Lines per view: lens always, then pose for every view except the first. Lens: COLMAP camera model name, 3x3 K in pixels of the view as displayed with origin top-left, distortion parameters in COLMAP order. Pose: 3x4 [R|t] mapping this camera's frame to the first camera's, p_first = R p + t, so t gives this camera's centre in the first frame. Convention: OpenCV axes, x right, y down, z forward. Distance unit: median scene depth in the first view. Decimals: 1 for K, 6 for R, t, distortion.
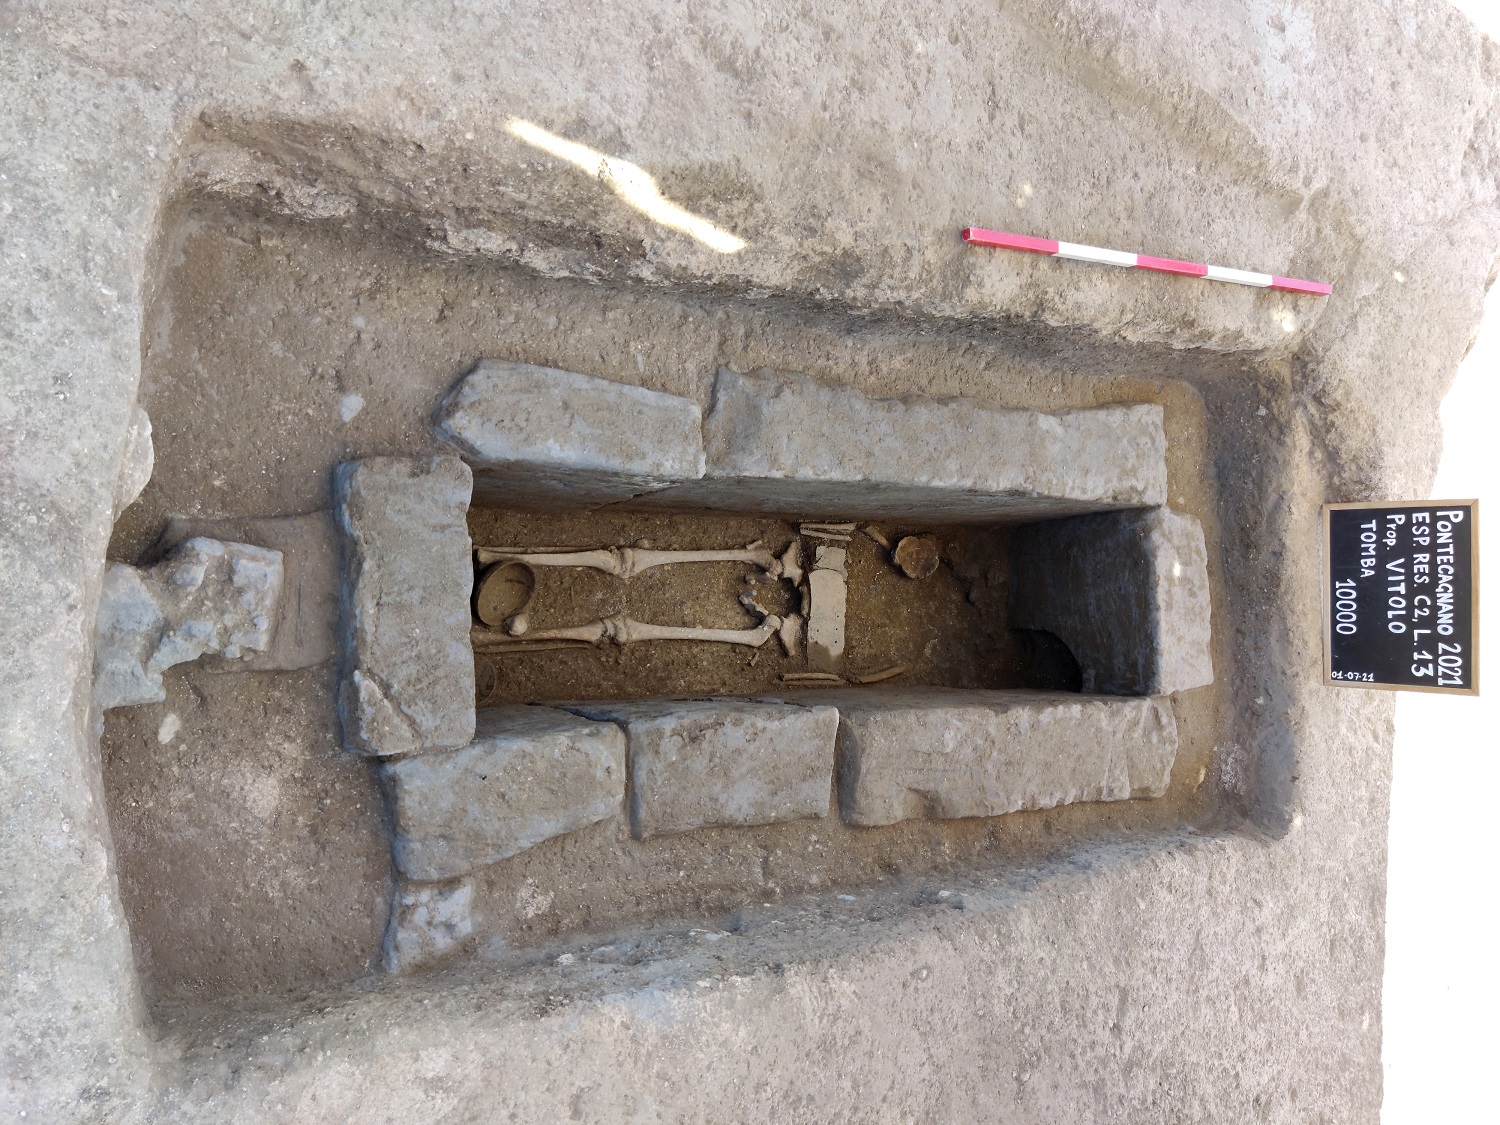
lens RADIAL K [[1095.4, 0, 750.0], [0, 1095.4, 562.5], [0, 0, 1]] dist [0.064250, -0.000829]
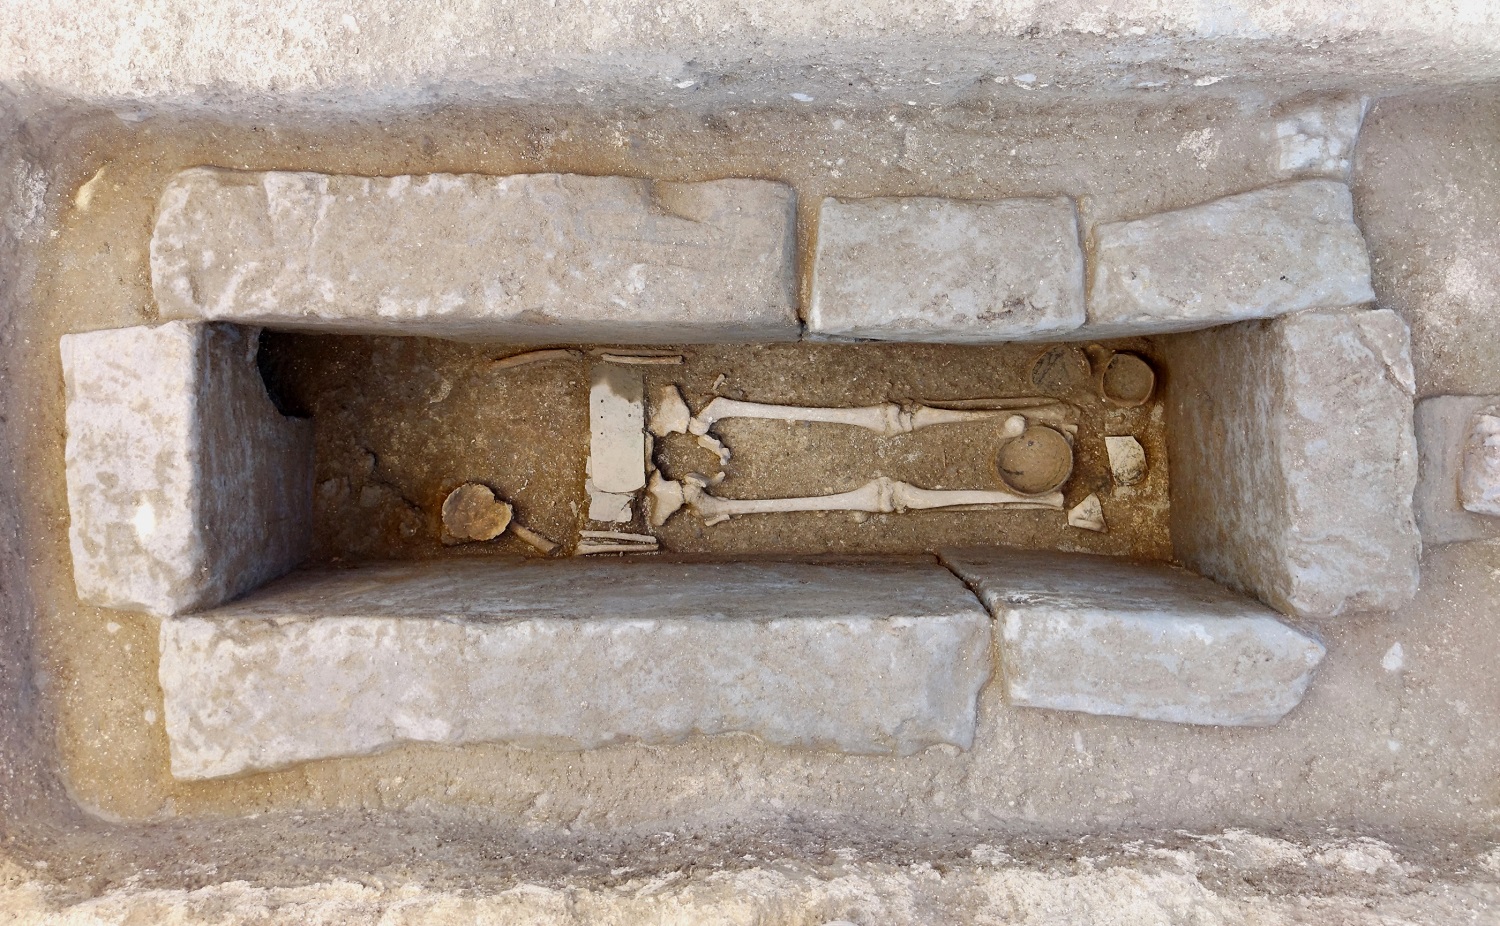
lens RADIAL K [[1110.2, 0, 748.1], [0, 1110.2, 363.0], [0, 0, 1]] dist [0.095137, -0.138644]
pose [[-0.858748, -0.021191, -0.511960, 0.464685], [-0.022610, -0.996604, 0.079177, 0.039202], [-0.511899, 0.079569, 0.855352, 0.289485]]
